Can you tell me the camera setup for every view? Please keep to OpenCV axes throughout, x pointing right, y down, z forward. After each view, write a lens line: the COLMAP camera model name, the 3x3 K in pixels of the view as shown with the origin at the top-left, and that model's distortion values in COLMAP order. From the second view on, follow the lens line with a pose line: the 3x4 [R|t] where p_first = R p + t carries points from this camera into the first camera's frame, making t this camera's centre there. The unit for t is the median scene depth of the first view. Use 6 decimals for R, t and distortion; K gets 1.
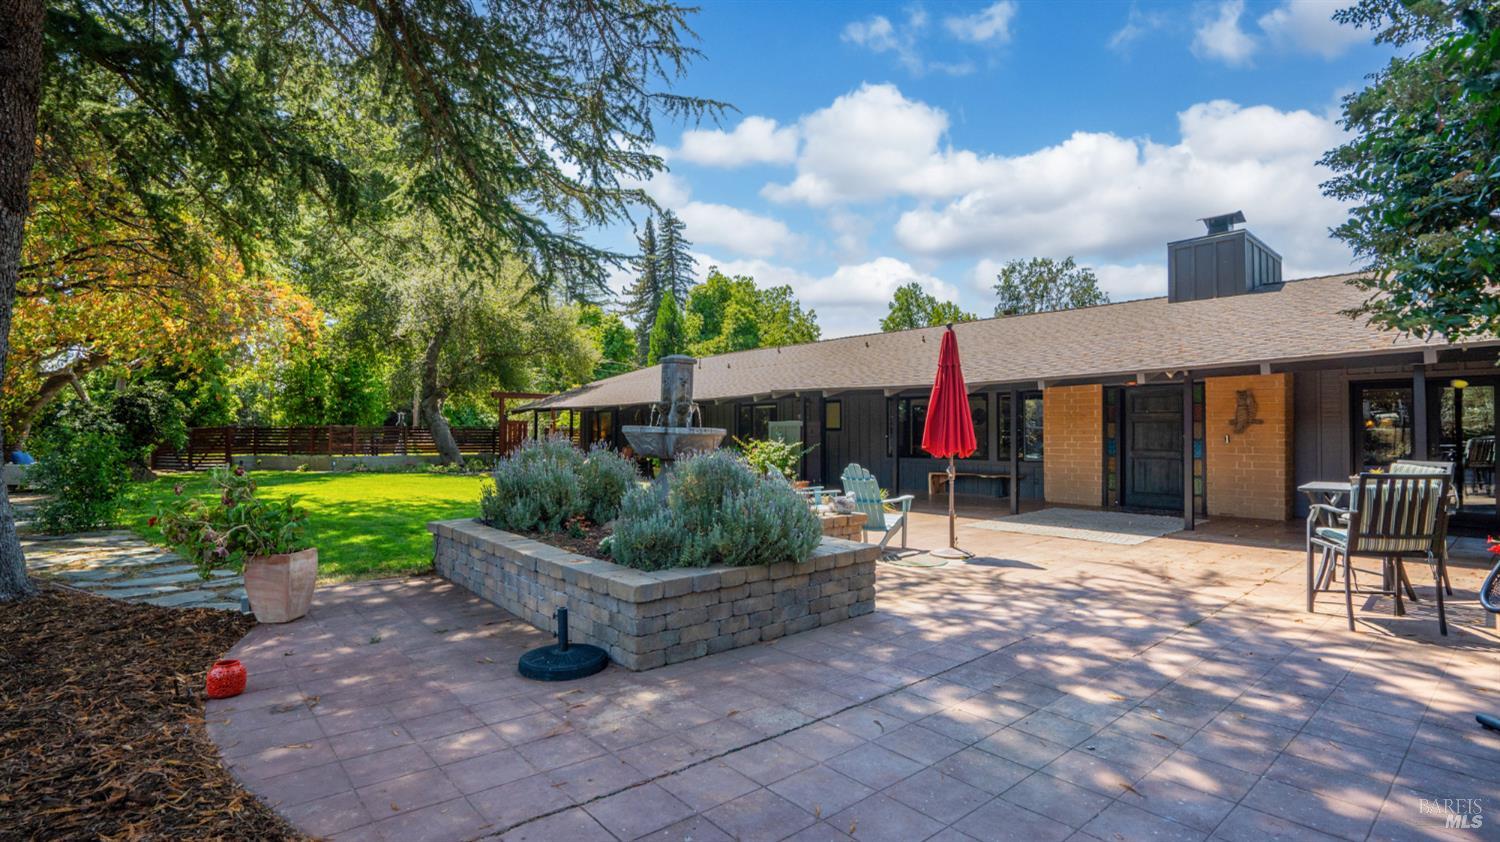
lens RADIAL K [[688.5, 0, 740.8], [0, 688.5, 427.1], [0, 0, 1]] dist [-0.017271, 0.004440]
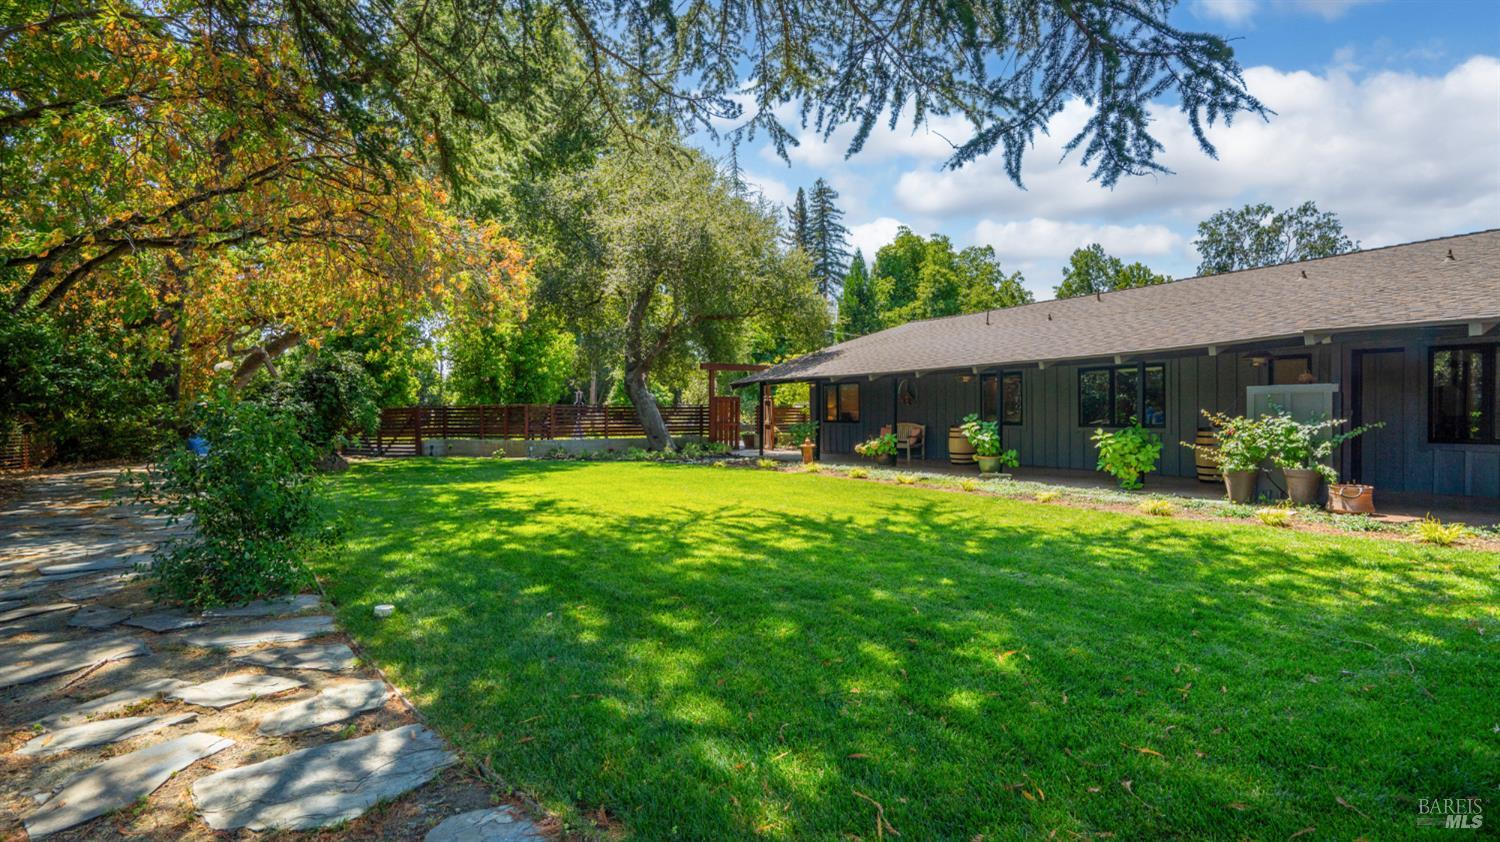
lens RADIAL K [[688.5, 0, 758.4], [0, 688.5, 419.0], [0, 0, 1]] dist [-0.017271, 0.004440]
pose [[0.986316, -0.005212, -0.164784, -0.084241], [0.008031, 0.999832, 0.016447, 0.002194], [0.164671, -0.017546, 0.986193, 0.097416]]
